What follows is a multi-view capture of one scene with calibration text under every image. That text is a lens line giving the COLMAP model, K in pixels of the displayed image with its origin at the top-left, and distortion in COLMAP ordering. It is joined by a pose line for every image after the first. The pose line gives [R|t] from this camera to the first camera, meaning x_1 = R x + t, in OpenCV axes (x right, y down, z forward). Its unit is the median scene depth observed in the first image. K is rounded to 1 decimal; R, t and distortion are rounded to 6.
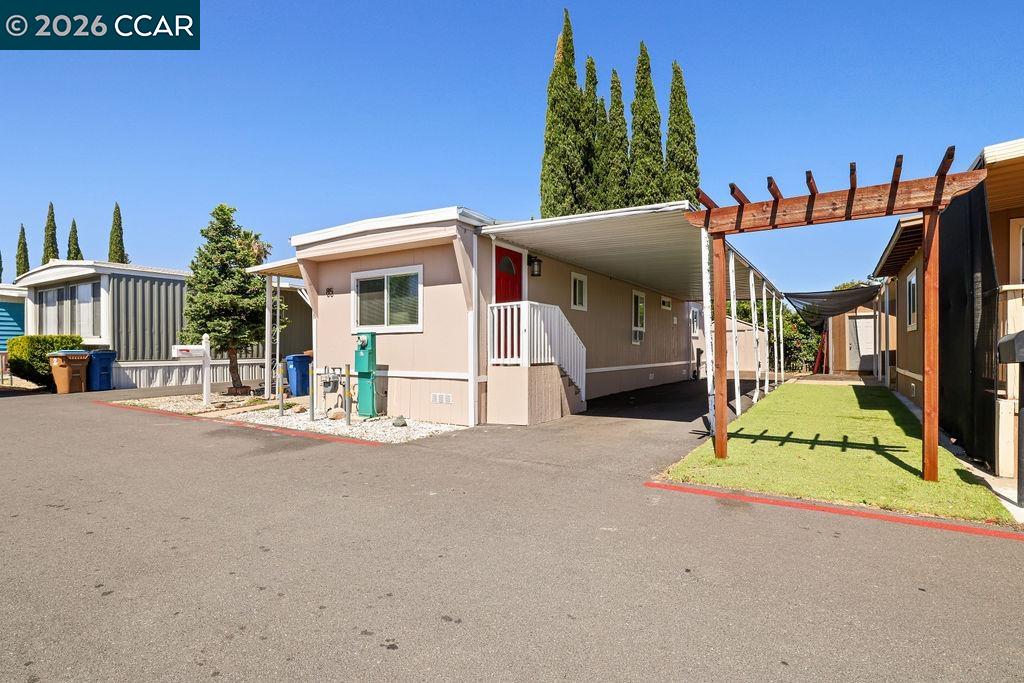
lens RADIAL K [[500.3, 0, 512.0], [0, 500.3, 341.5], [0, 0, 1]] dist [0.000032, 0.000000]
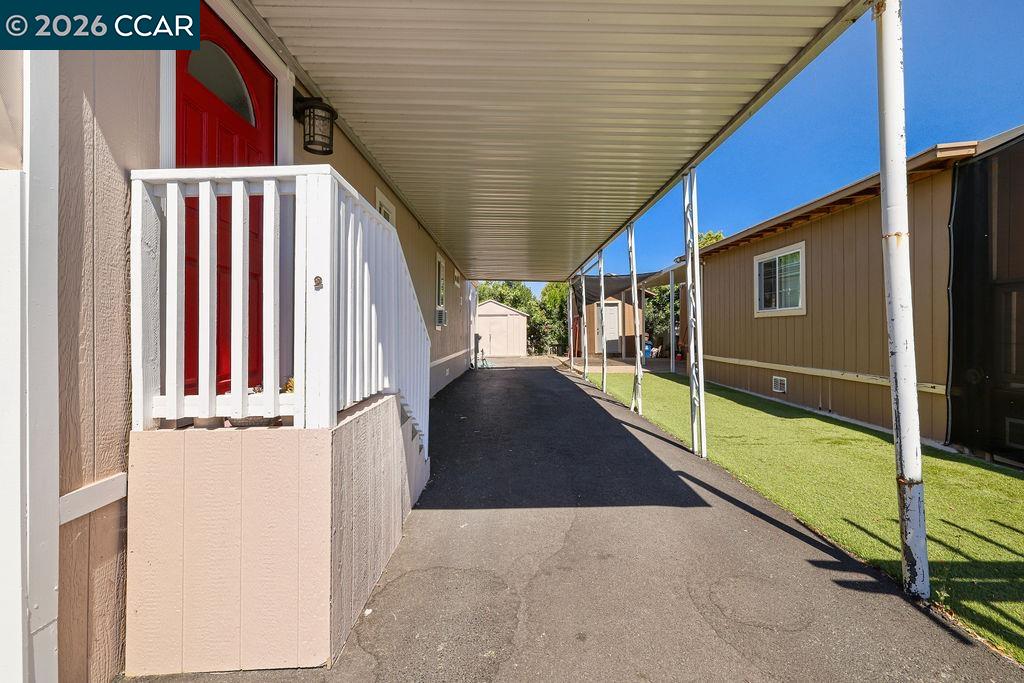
lens RADIAL K [[437.8, 0, 514.3], [0, 437.8, 327.3], [0, 0, 1]] dist [0.000626, -0.000030]
pose [[0.832535, 0.005543, 0.553945, -0.012414], [-0.008369, 0.999962, 0.002572, -0.001170], [-0.553909, -0.006777, 0.832549, 0.728621]]
